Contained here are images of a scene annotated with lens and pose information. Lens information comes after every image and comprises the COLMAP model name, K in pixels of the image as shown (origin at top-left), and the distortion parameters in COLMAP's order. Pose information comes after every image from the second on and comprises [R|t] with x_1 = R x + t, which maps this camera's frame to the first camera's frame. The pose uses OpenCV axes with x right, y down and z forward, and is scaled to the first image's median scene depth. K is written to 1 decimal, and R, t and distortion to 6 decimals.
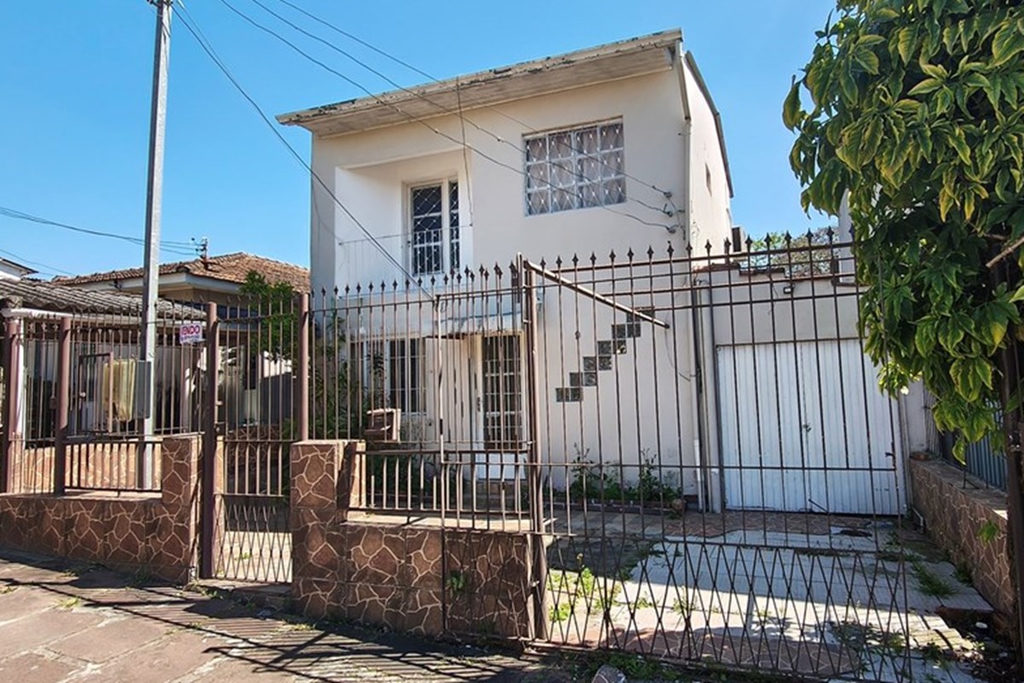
lens RADIAL K [[593.8, 0, 598.8], [0, 593.8, 340.5], [0, 0, 1]] dist [-0.000499, -0.001176]
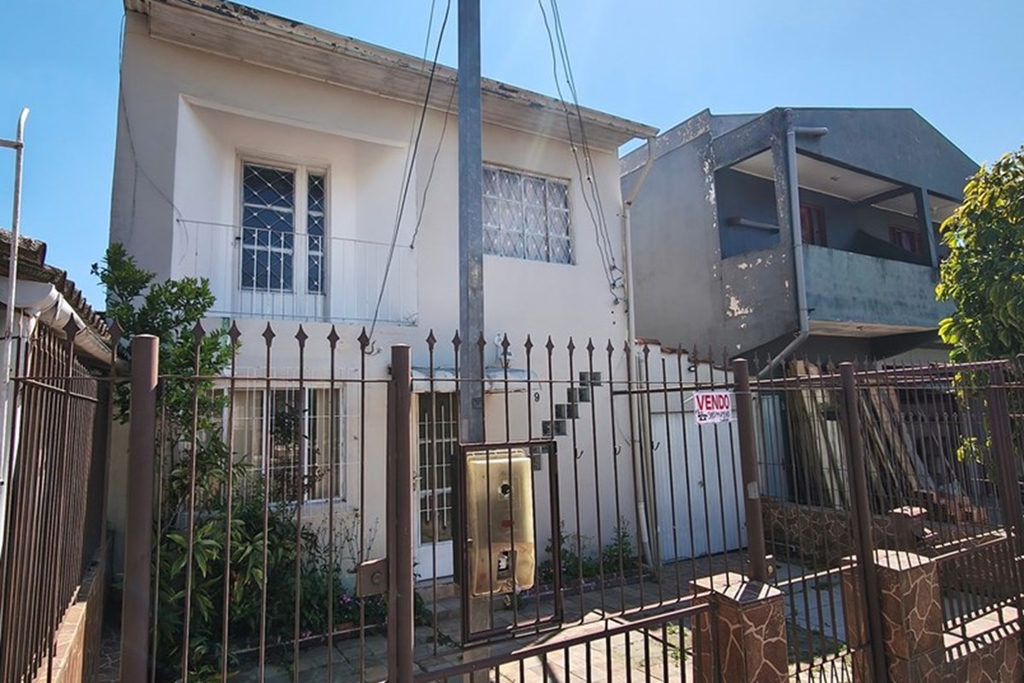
lens RADIAL K [[573.9, 0, 475.1], [0, 573.9, 334.6], [0, 0, 1]] dist [-0.001688, -0.000258]
pose [[0.685351, 0.113980, 0.719237, -0.780614], [-0.055848, 0.992993, -0.104146, -0.007179], [-0.726068, 0.031209, 0.686915, 0.483134]]
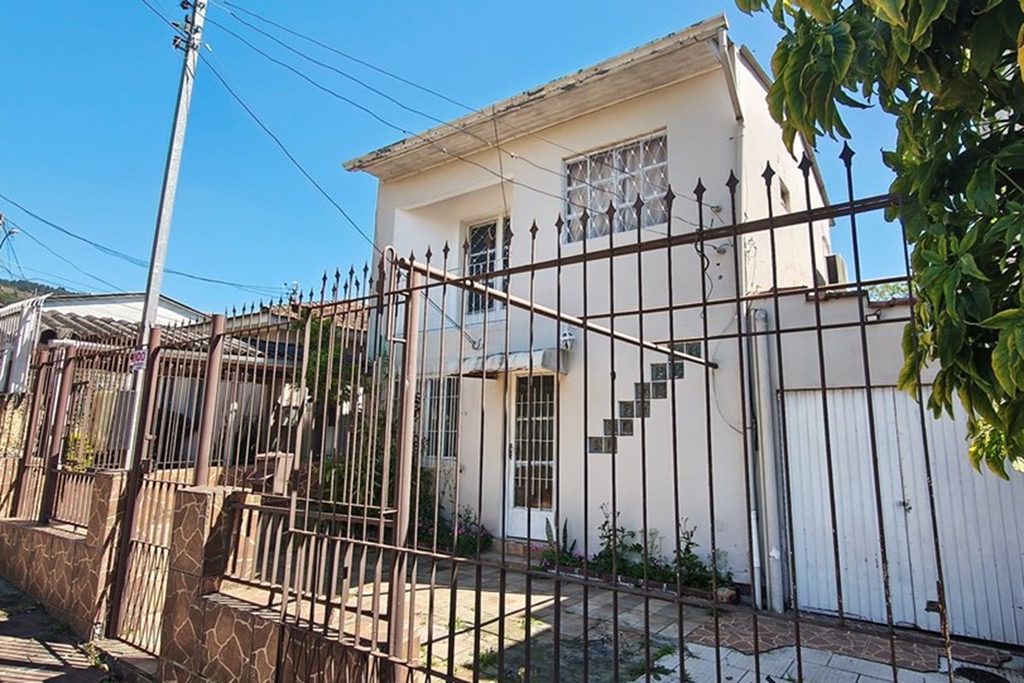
lens RADIAL K [[574.2, 0, 571.6], [0, 574.2, 333.3], [0, 0, 1]] dist [0.000209, -0.000247]
pose [[0.965928, -0.004677, -0.258770, 0.129013], [-0.020521, 0.995305, -0.094588, 0.010507], [0.257997, 0.096675, 0.961297, 0.184936]]
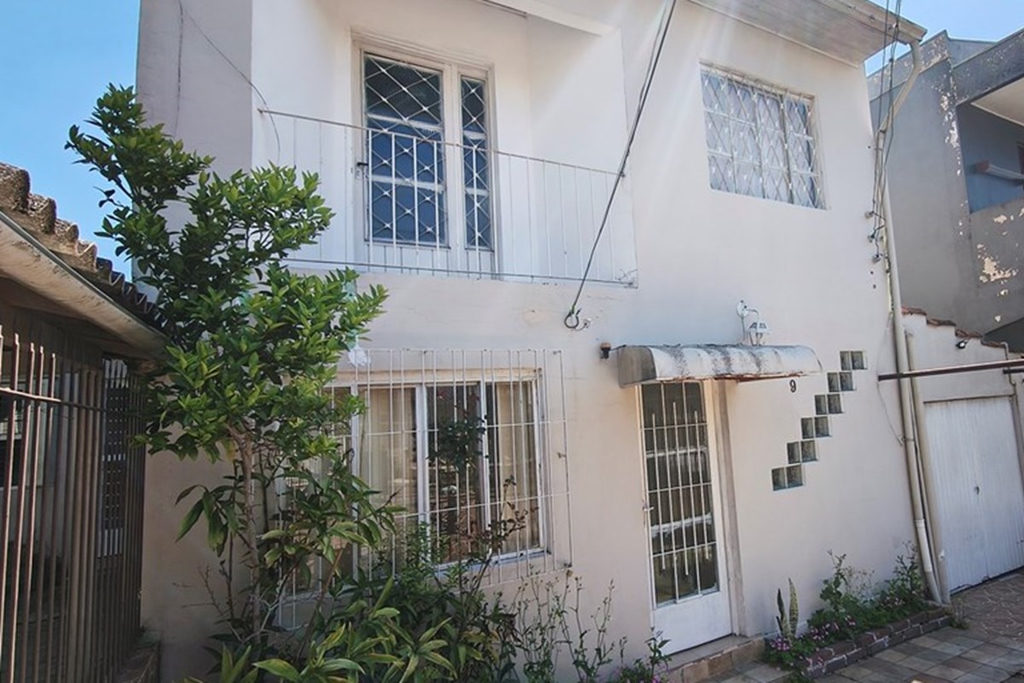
lens RADIAL K [[597.1, 0, 658.9], [0, 597.1, 342.4], [0, 0, 1]] dist [-0.000275, -0.000495]
pose [[0.625303, 0.084169, 0.775829, -0.683687], [-0.014253, 0.995232, -0.096484, 0.009737], [-0.780252, 0.049274, 0.623522, 0.731513]]
